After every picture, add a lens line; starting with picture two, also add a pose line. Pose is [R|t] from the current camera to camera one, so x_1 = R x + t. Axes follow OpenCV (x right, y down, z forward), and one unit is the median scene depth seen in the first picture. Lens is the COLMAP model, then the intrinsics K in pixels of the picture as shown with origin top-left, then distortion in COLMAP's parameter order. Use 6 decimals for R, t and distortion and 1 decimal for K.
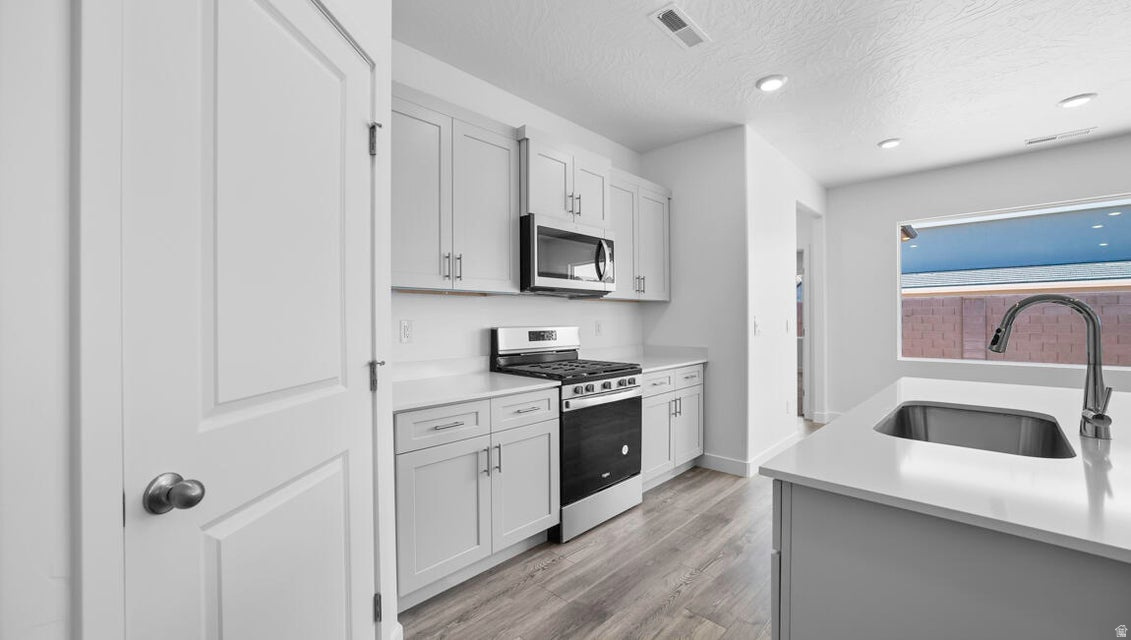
lens RADIAL K [[440.2, 0, 565.5], [0, 440.2, 320.0], [0, 0, 1]] dist [-0.032741, 0.000120]
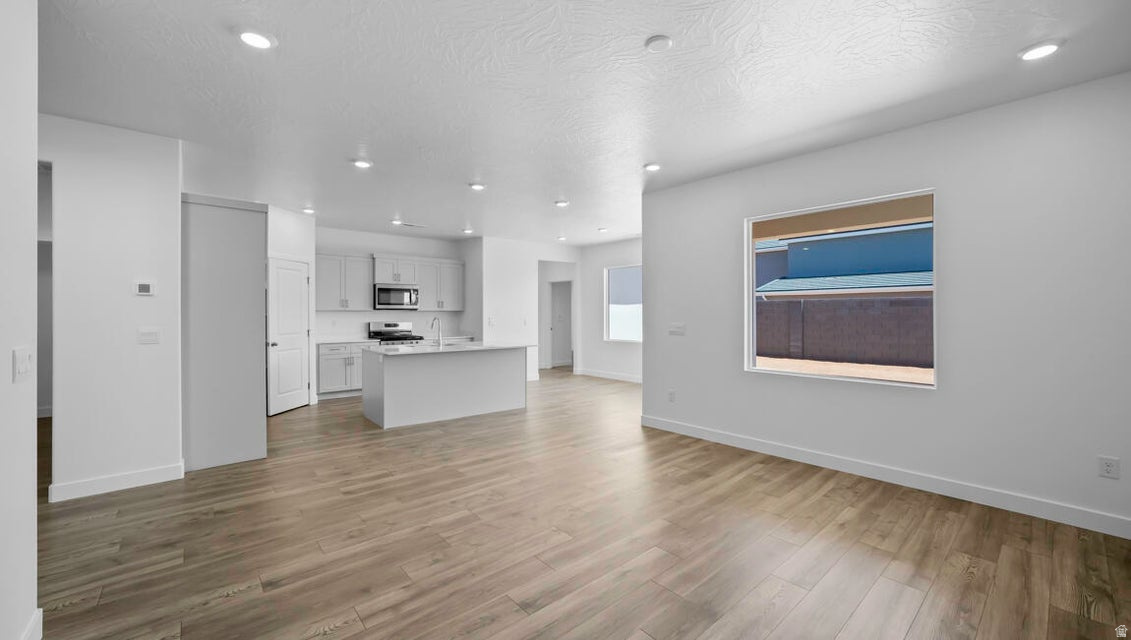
lens RADIAL K [[440.2, 0, 565.5], [0, 440.2, 320.0], [0, 0, 1]] dist [-0.032741, 0.000120]
pose [[0.996208, 0.005904, -0.086799, 1.289810], [-0.004413, 0.999840, 0.017360, -0.049249], [0.086887, -0.016911, 0.996075, -1.613233]]
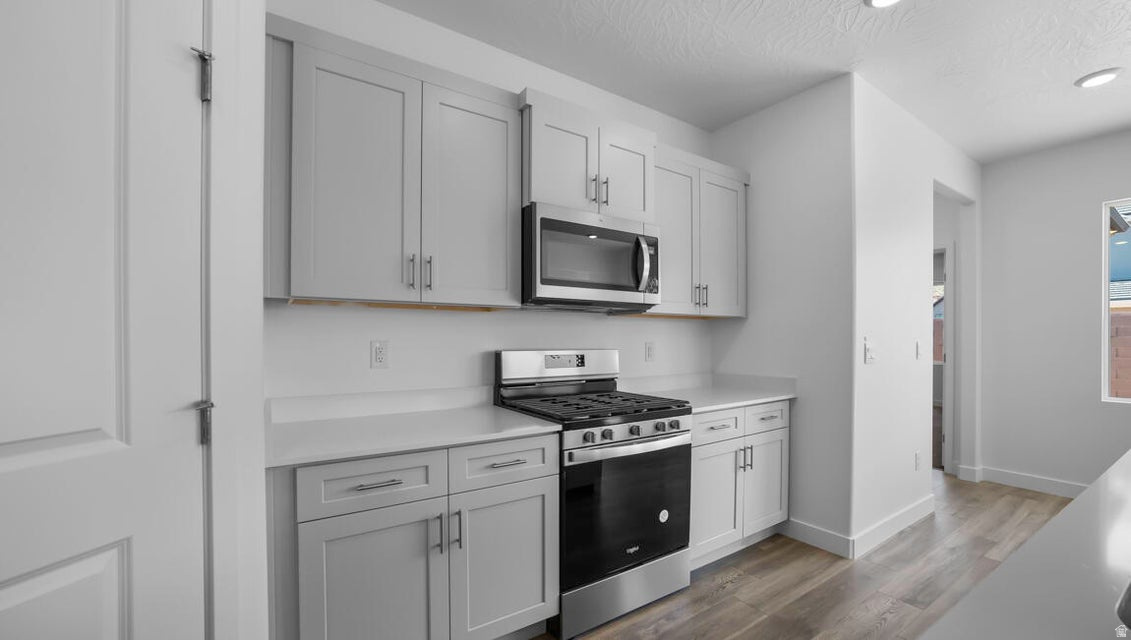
lens RADIAL K [[450.8, 0, 568.0], [0, 450.8, 343.4], [0, 0, 1]] dist [-0.036569, 0.010845]
pose [[0.977737, 0.006722, -0.209724, 0.131894], [-0.004977, 0.999948, 0.008848, -0.003375], [0.209773, -0.007607, 0.977721, 0.220382]]
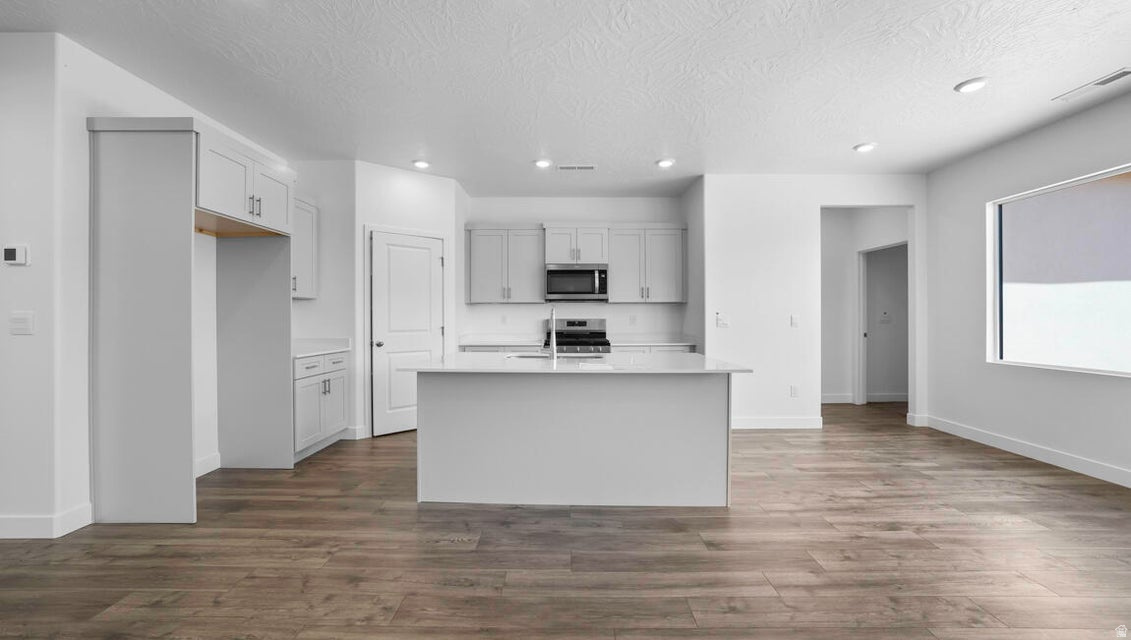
lens RADIAL K [[440.2, 0, 565.5], [0, 440.2, 320.0], [0, 0, 1]] dist [-0.032741, 0.000120]
pose [[0.695724, 0.006479, -0.718280, 1.339079], [-0.001422, 0.999970, 0.007643, 0.006005], [0.718308, -0.004296, 0.695712, -0.347955]]
